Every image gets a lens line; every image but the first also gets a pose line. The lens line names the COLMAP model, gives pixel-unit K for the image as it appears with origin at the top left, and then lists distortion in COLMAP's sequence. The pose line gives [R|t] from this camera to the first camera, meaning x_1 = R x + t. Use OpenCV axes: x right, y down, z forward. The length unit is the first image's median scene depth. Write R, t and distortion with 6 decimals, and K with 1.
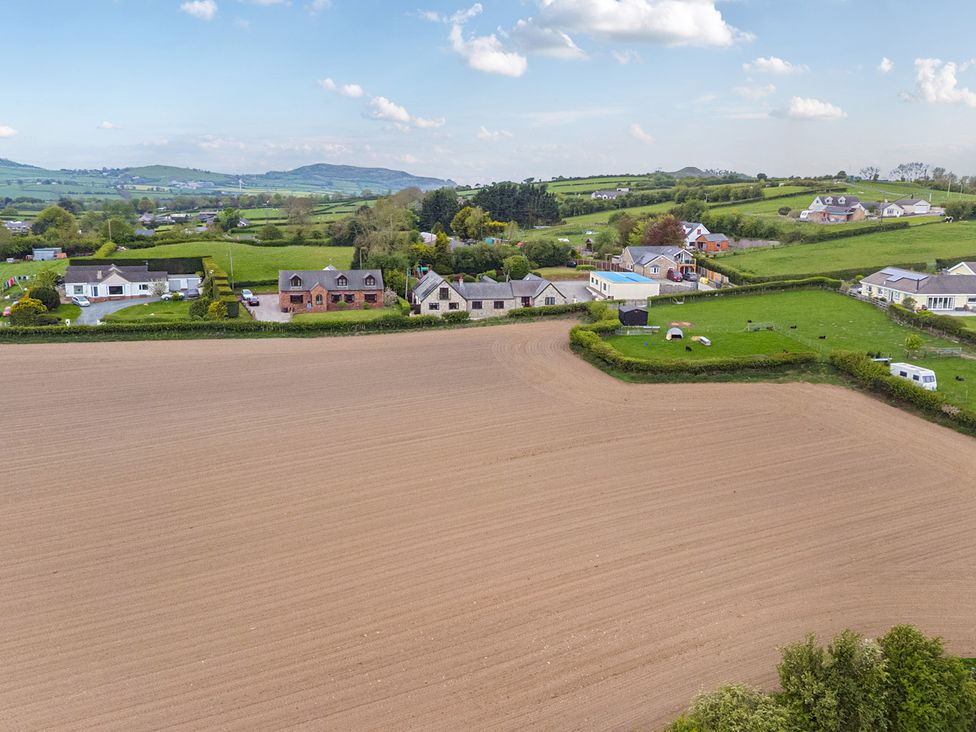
lens RADIAL K [[968.0, 0, 487.1], [0, 968.0, 361.6], [0, 0, 1]] dist [0.035205, 0.000000]
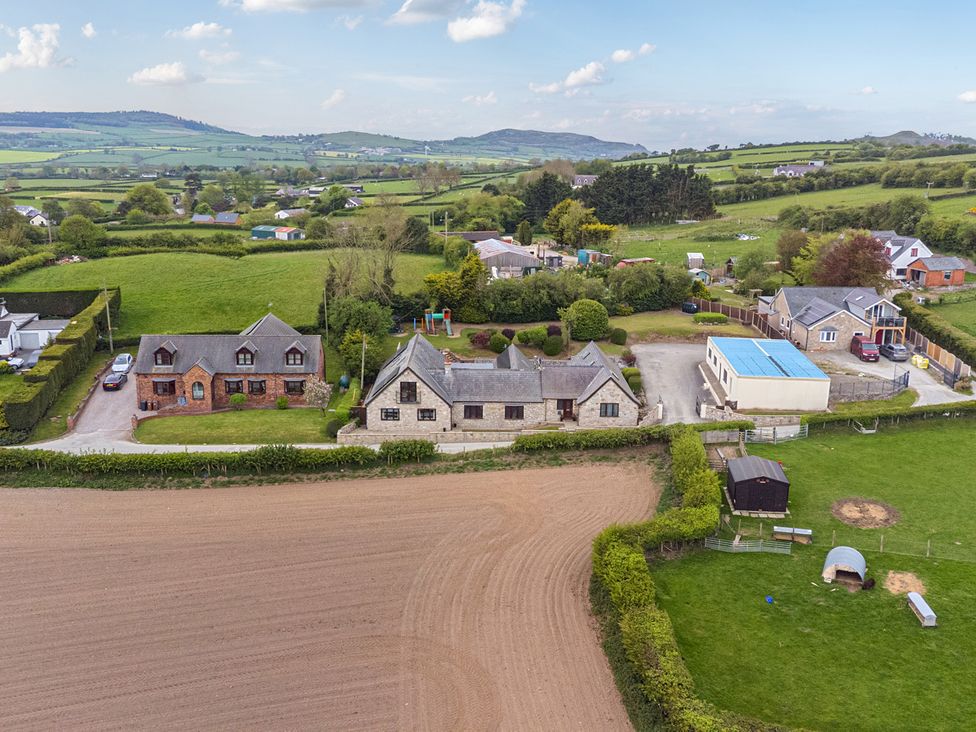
lens RADIAL K [[968.0, 0, 489.6], [0, 968.0, 362.4], [0, 0, 1]] dist [0.035205, 0.000000]
pose [[0.981859, 0.041640, -0.184985, 0.072025], [-0.035038, 0.998632, 0.038822, -0.079178], [0.186349, -0.031636, 0.981974, 0.344584]]
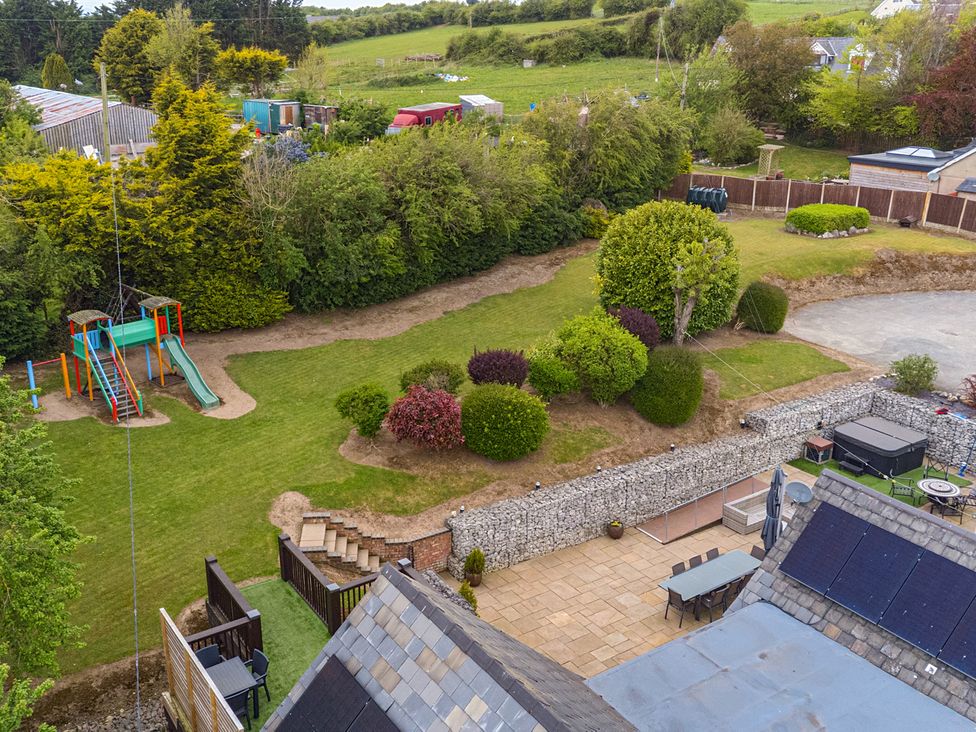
lens RADIAL K [[968.0, 0, 484.6], [0, 968.0, 368.9], [0, 0, 1]] dist [0.035205, 0.000000]
pose [[0.922215, -0.133798, 0.362792, -0.060708], [0.076868, 0.982937, 0.167112, -0.096616], [-0.378961, -0.126226, 0.916763, 0.728299]]
